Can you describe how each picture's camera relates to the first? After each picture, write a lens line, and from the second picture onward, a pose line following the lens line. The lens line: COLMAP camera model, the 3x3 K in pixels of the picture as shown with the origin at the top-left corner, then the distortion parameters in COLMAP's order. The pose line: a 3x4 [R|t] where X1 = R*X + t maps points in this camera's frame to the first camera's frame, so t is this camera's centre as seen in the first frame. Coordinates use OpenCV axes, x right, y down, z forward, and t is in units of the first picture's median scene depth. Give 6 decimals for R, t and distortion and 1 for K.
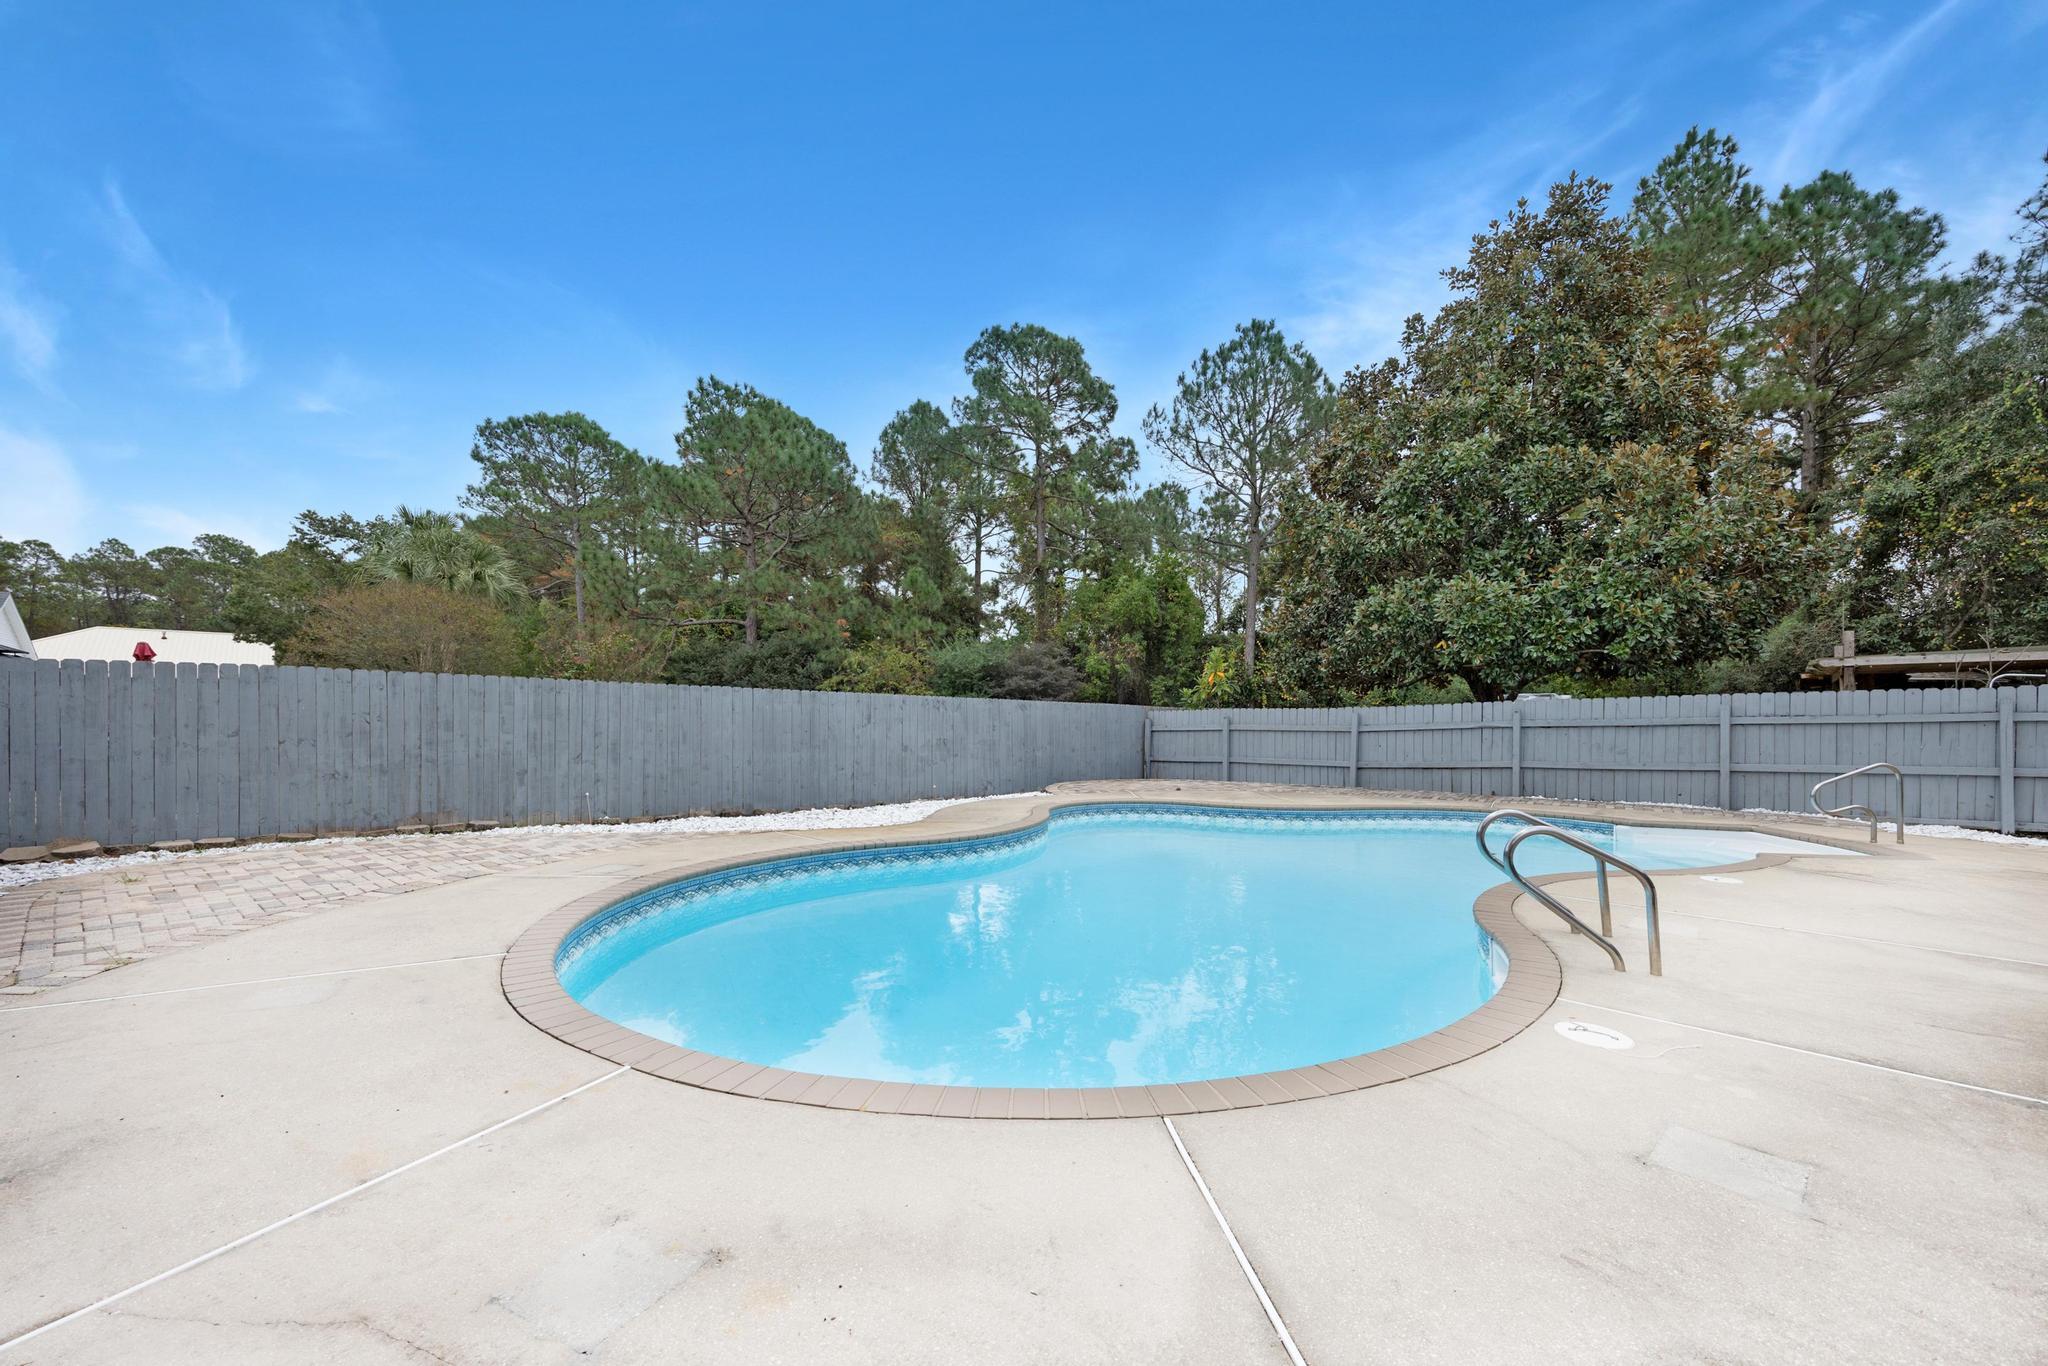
lens RADIAL K [[824.5, 0, 1032.7], [0, 824.5, 714.5], [0, 0, 1]] dist [-0.001704, -0.000377]
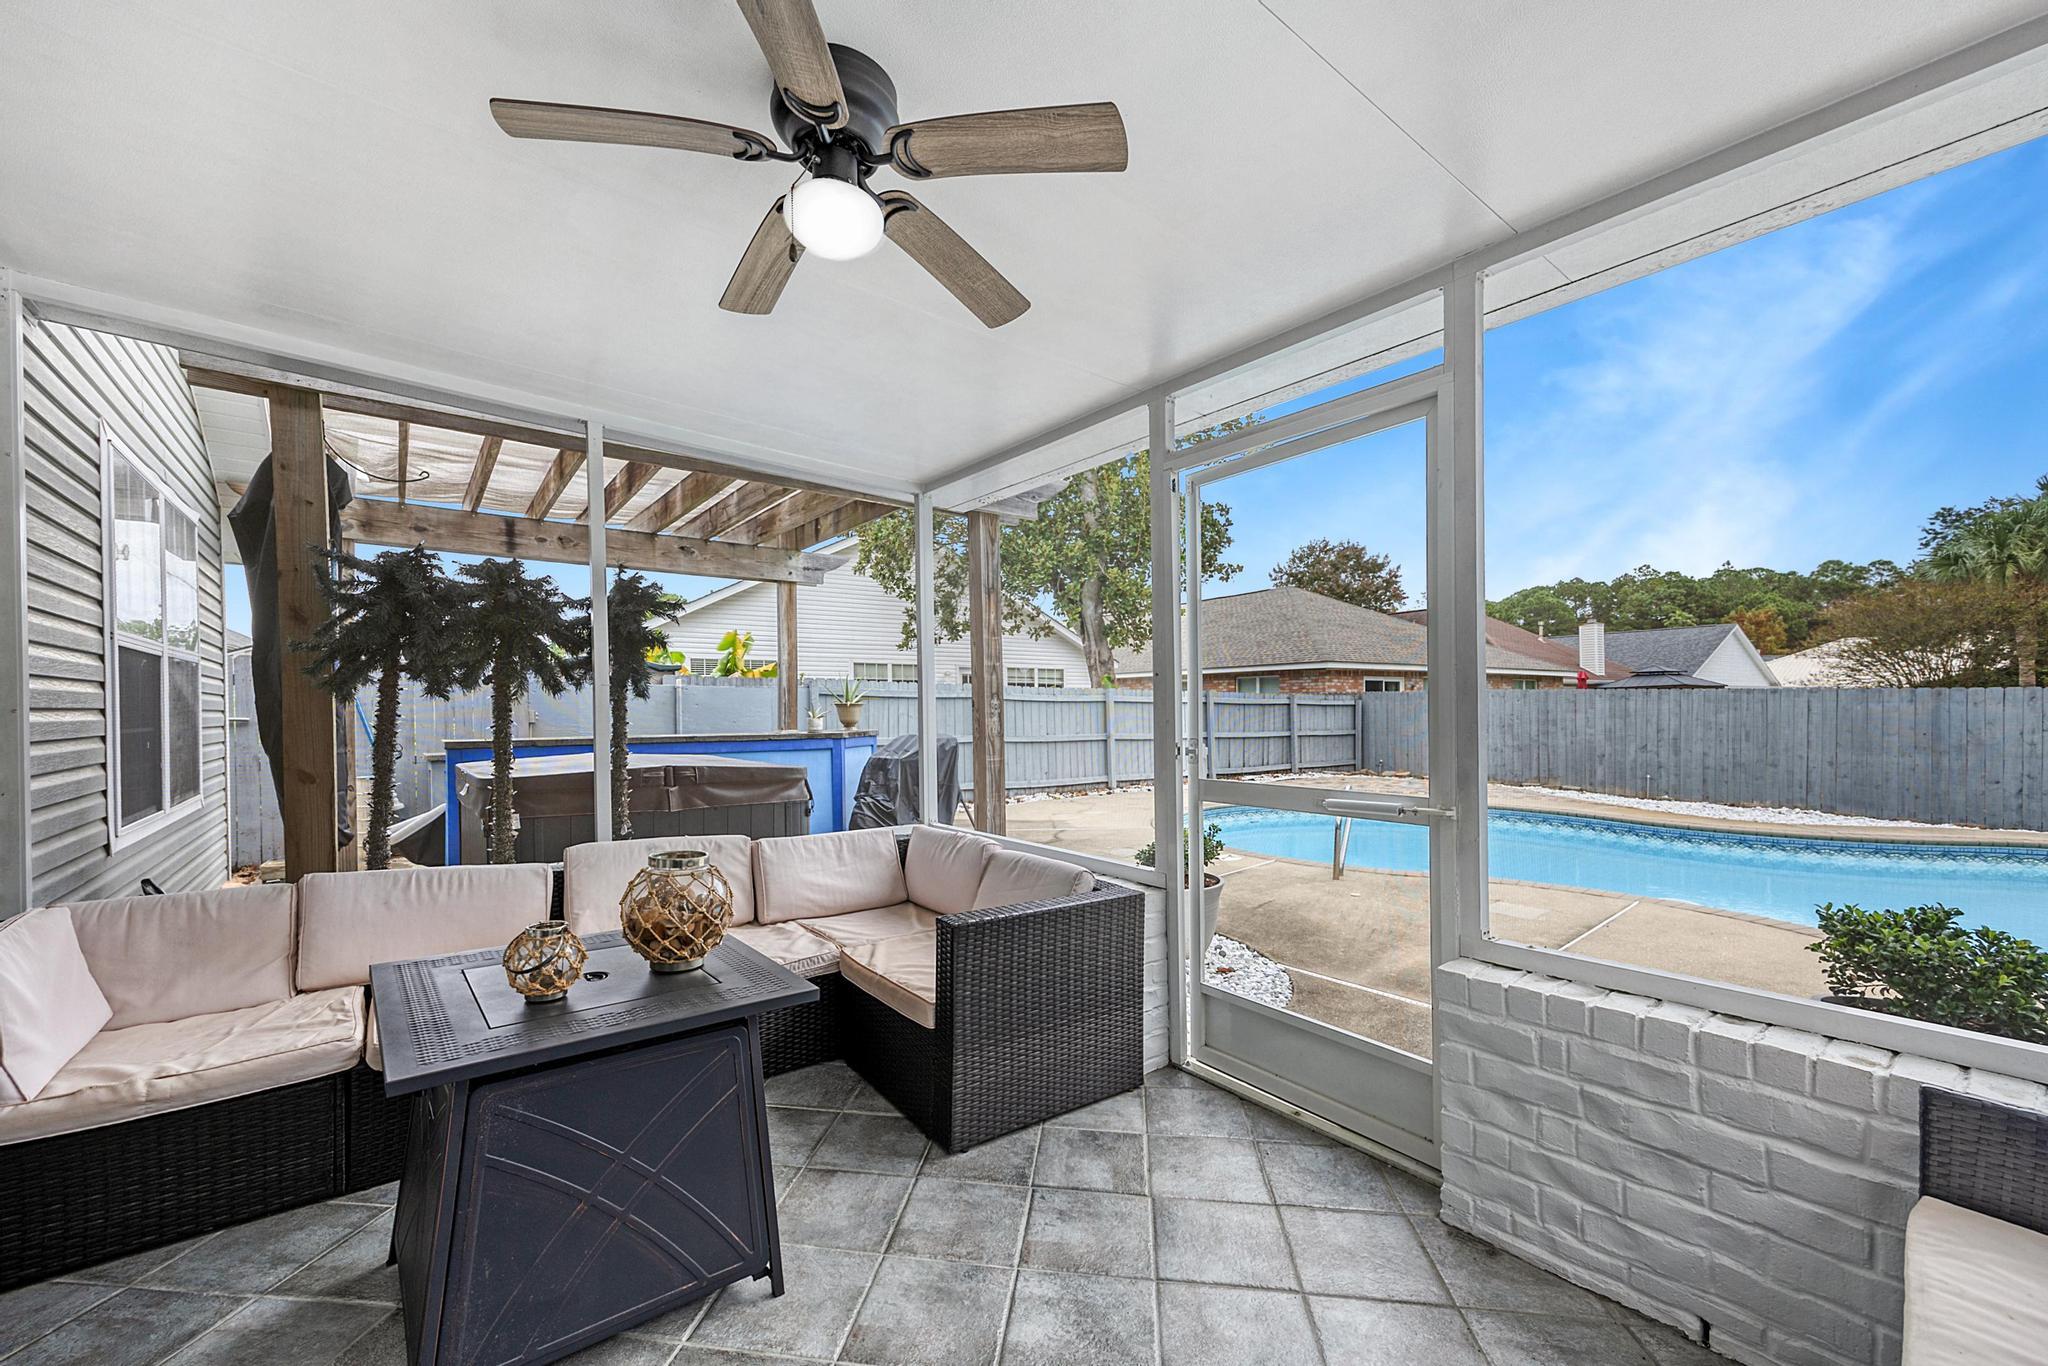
lens RADIAL K [[811.4, 0, 1028.4], [0, 811.4, 711.4], [0, 0, 1]] dist [0.013573, -0.000085]
pose [[-0.161567, -0.004251, -0.986853, 0.737104], [0.001306, 0.999989, -0.004522, -0.001325], [0.986861, -0.002019, -0.161560, 0.194882]]
